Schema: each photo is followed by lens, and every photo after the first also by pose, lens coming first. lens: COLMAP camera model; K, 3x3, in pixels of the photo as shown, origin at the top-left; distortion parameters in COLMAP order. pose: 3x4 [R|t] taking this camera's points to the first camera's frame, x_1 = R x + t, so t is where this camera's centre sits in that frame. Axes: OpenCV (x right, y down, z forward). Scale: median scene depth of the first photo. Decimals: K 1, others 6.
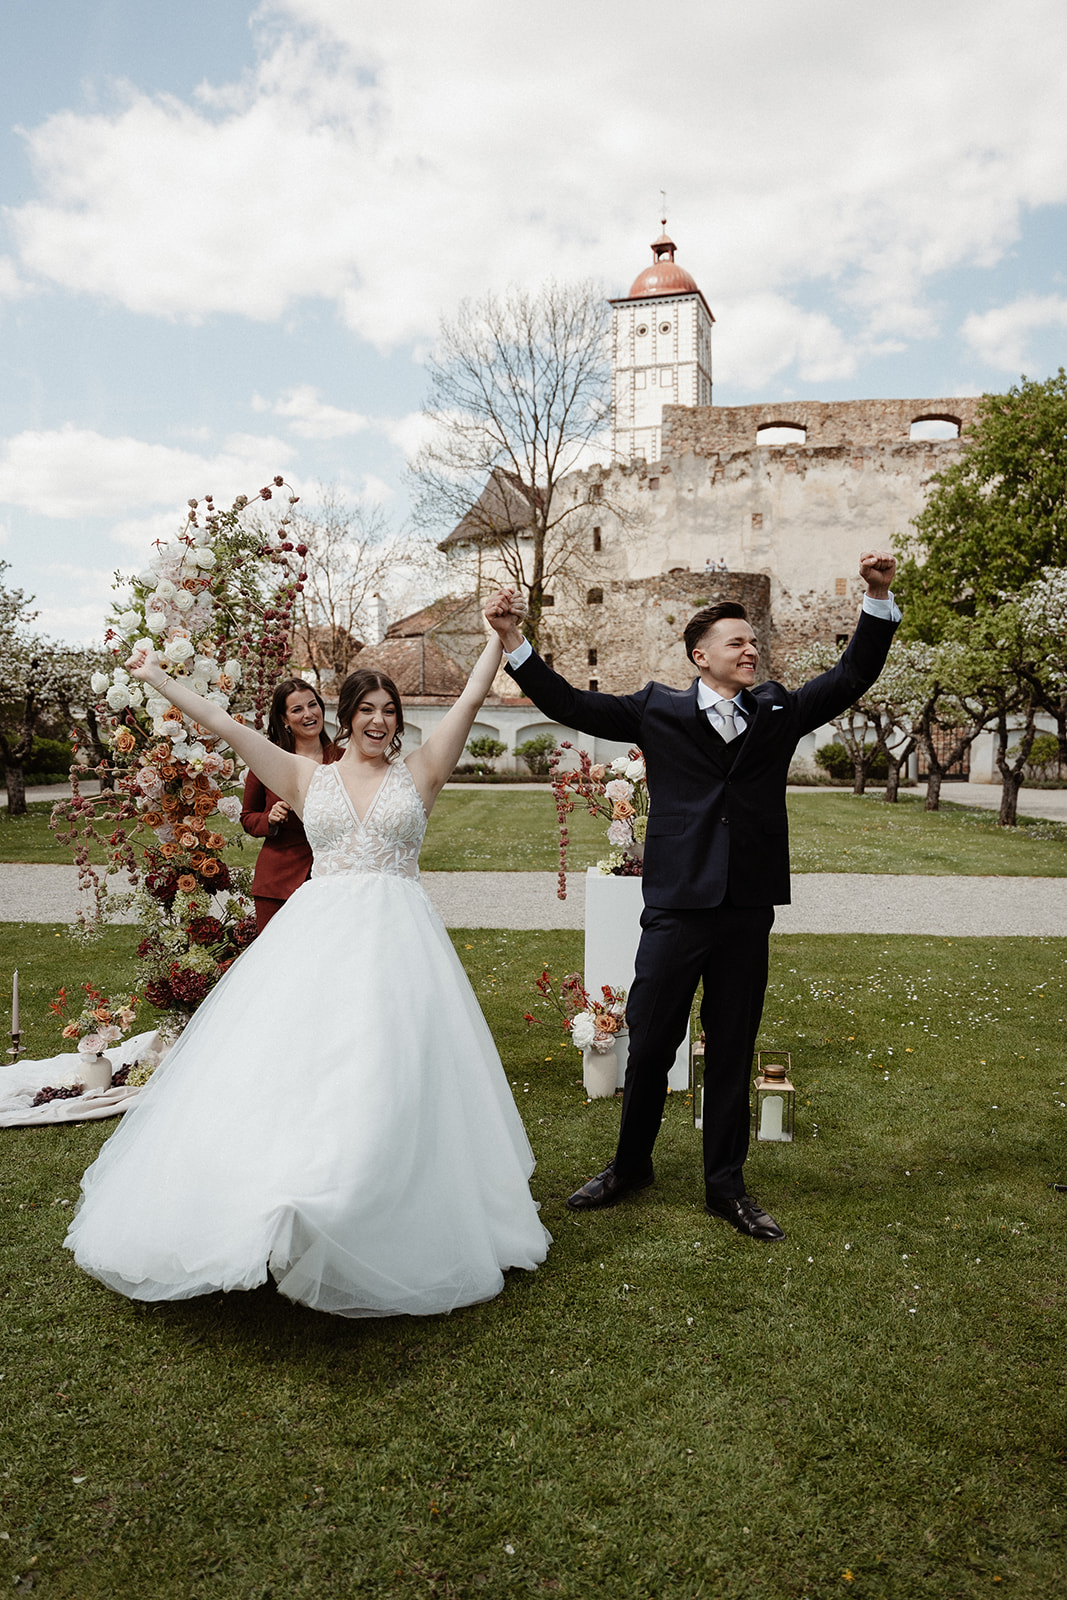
lens RADIAL K [[1250.9, 0, 543.7], [0, 1250.9, 811.1], [0, 0, 1]] dist [0.014567, -0.003588]
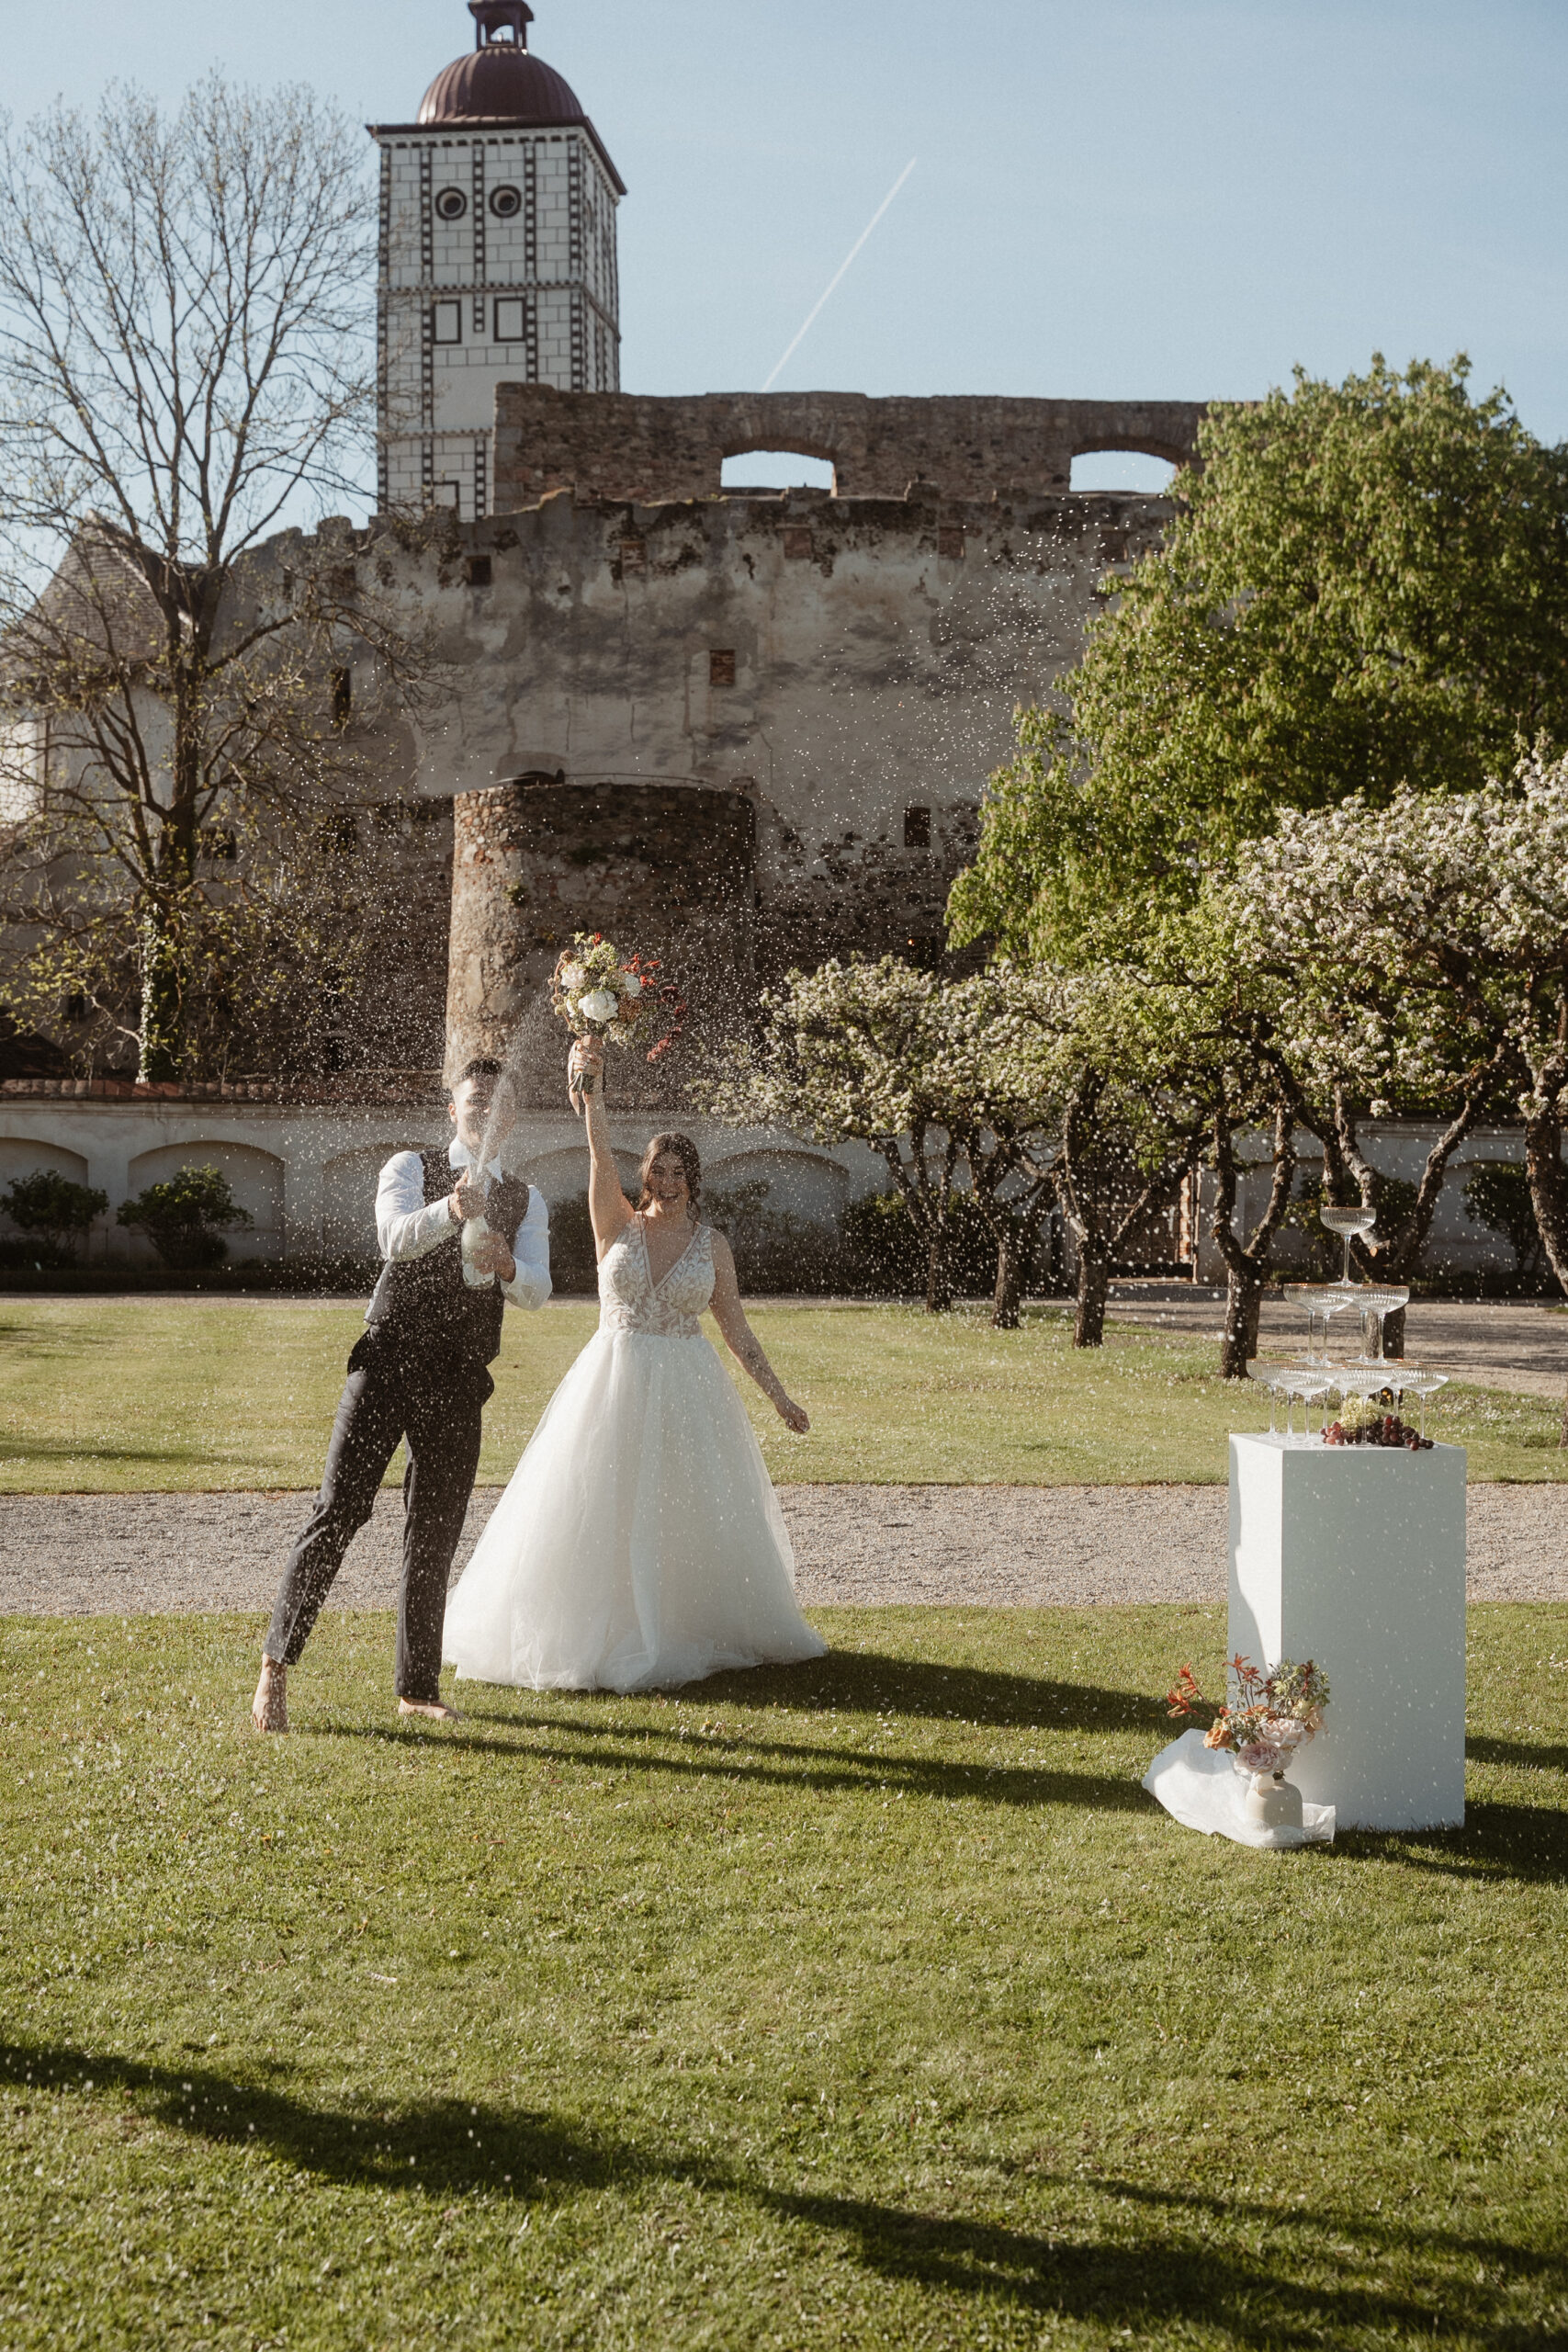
lens RADIAL K [[3078.1, 0, 794.2], [0, 3078.1, 1190.7], [0, 0, 1]] dist [0.032045, 0.000000]
pose [[0.983270, -0.000240, 0.182156, 0.005179], [0.010228, 0.998494, -0.053898, 0.000859], [-0.181869, 0.054860, 0.981791, -0.014968]]
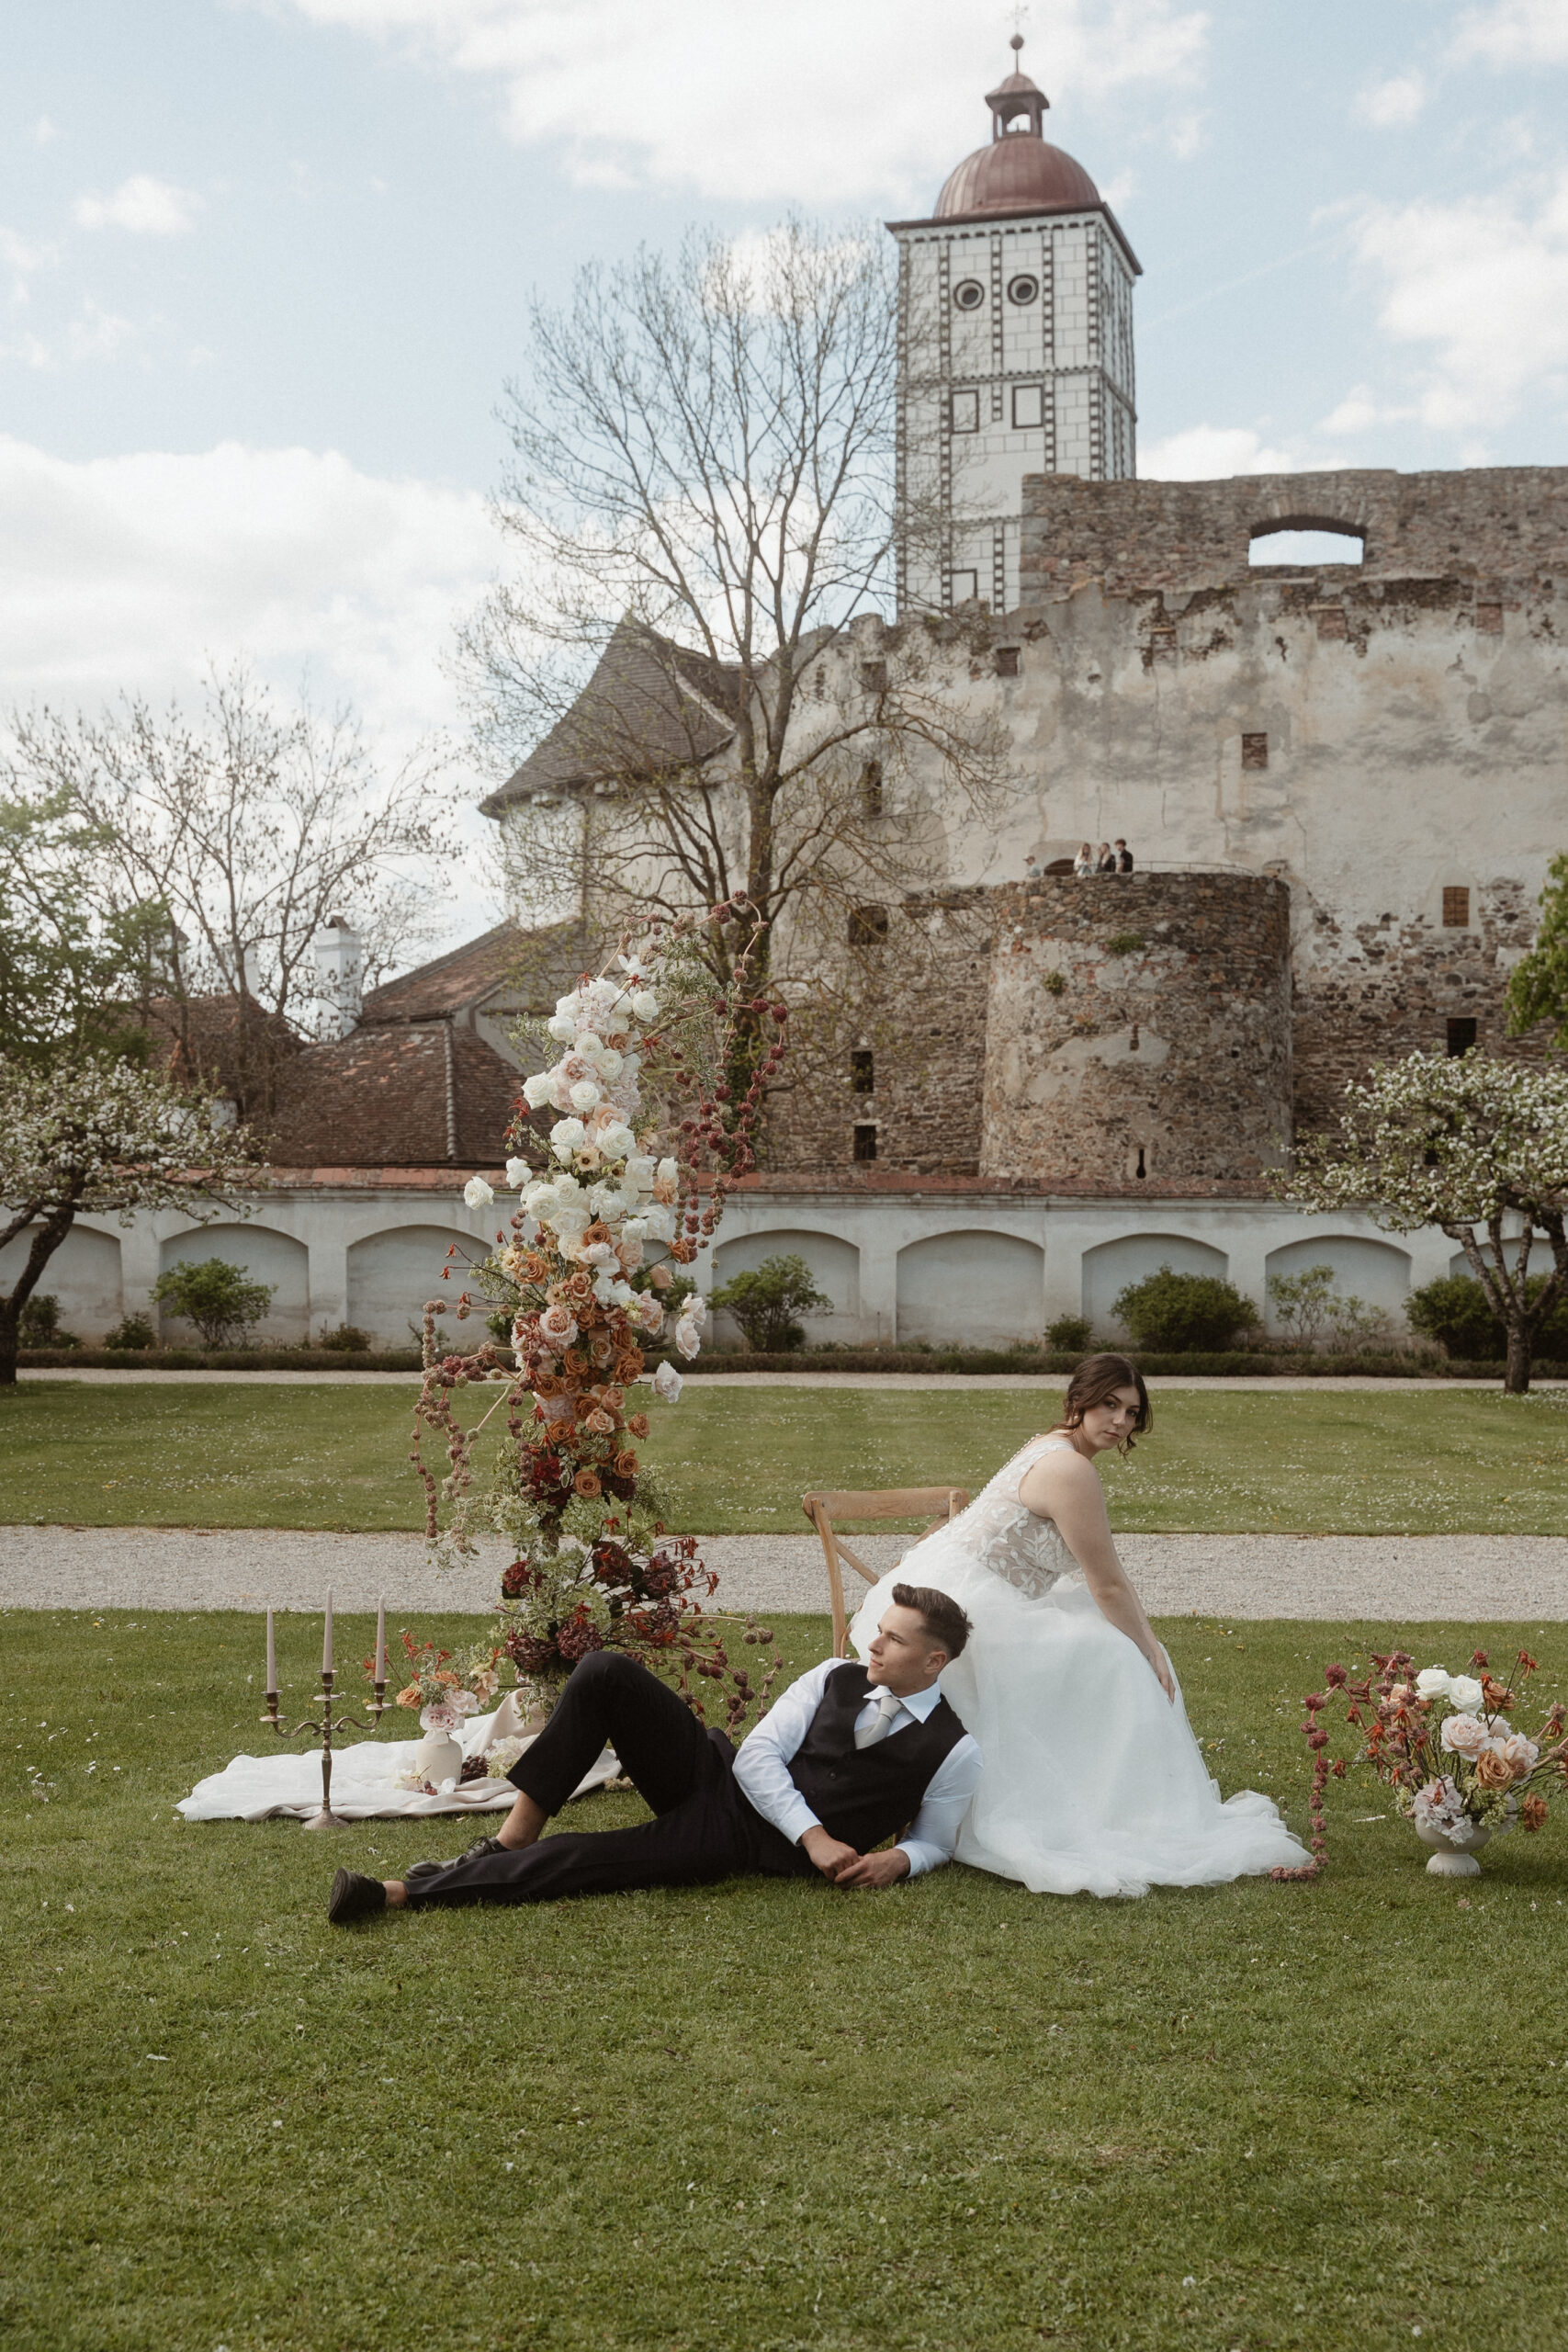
lens RADIAL K [[3201.5, 0, 797.1], [0, 3201.5, 1181.4], [0, 0, 1]] dist [0.035051, 0.000000]
pose [[0.999536, -0.001960, 0.030396, -0.016020], [0.004543, 0.996358, -0.085151, 0.003349], [-0.030119, 0.085249, 0.995904, -0.055100]]
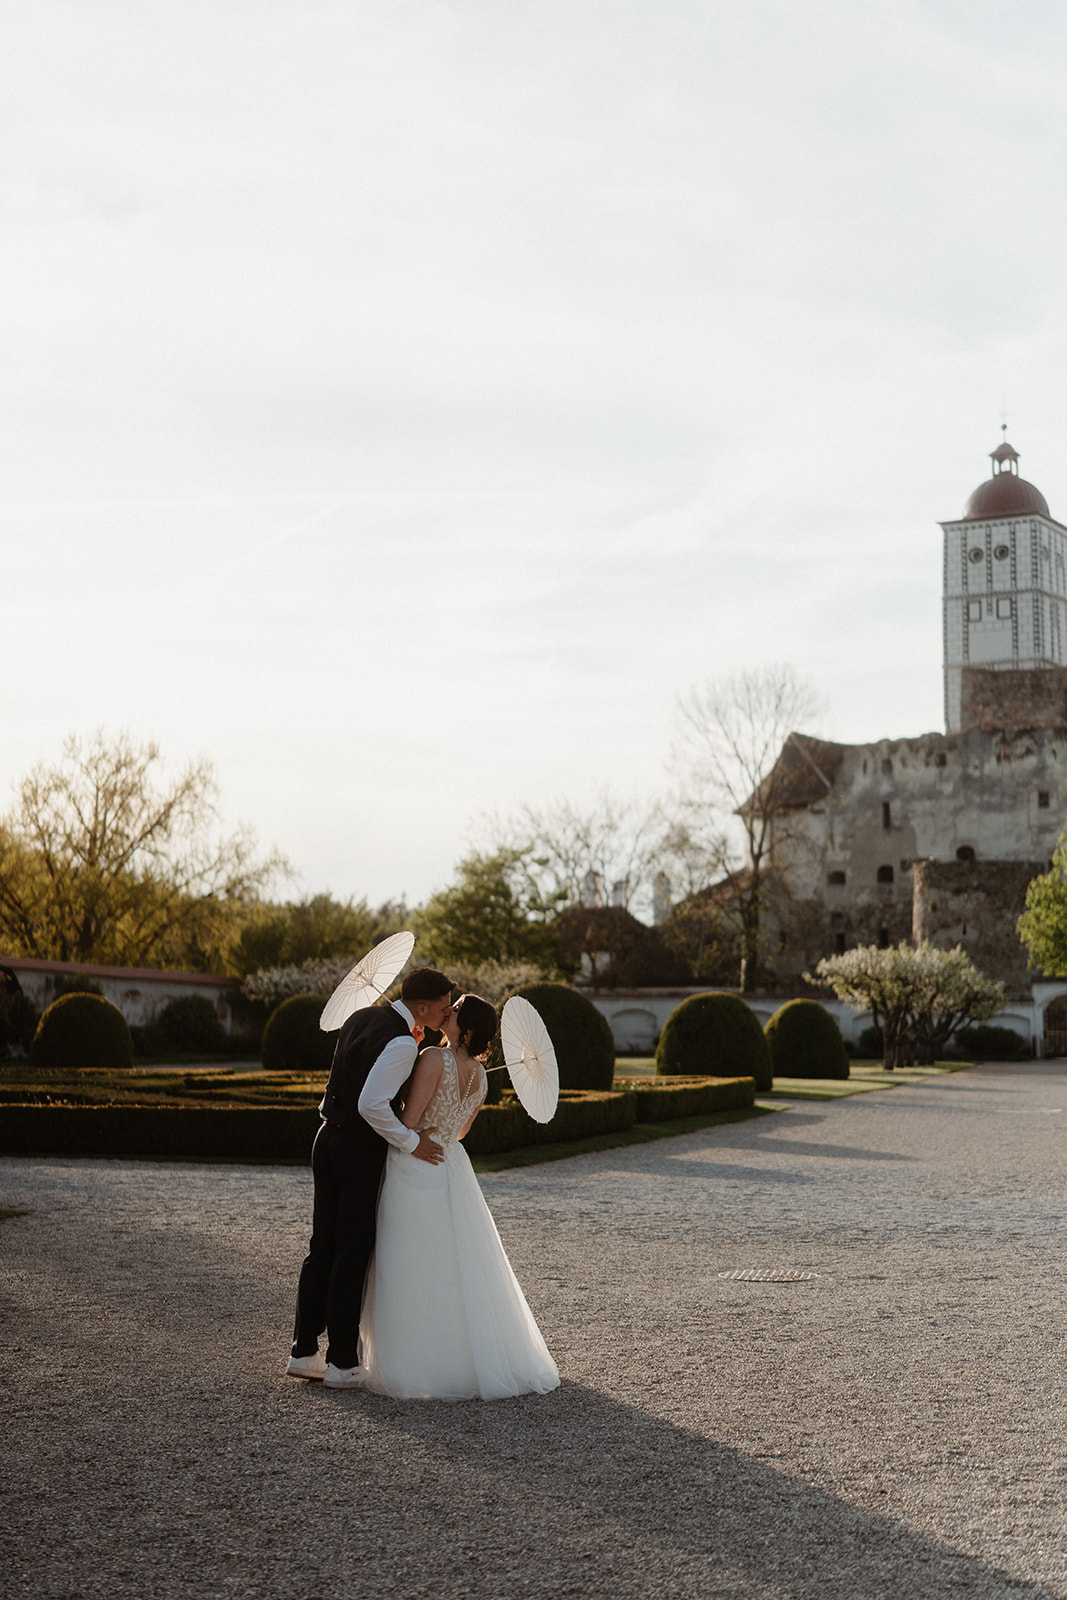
lens RADIAL K [[2358.9, 0, 530.0], [0, 2358.9, 803.4], [0, 0, 1]] dist [0.125534, 0.000000]
pose [[0.973127, -0.021975, -0.229216, 0.205309], [-0.013029, 0.988587, -0.150090, 0.051714], [0.229898, 0.149043, 0.961734, -0.854522]]
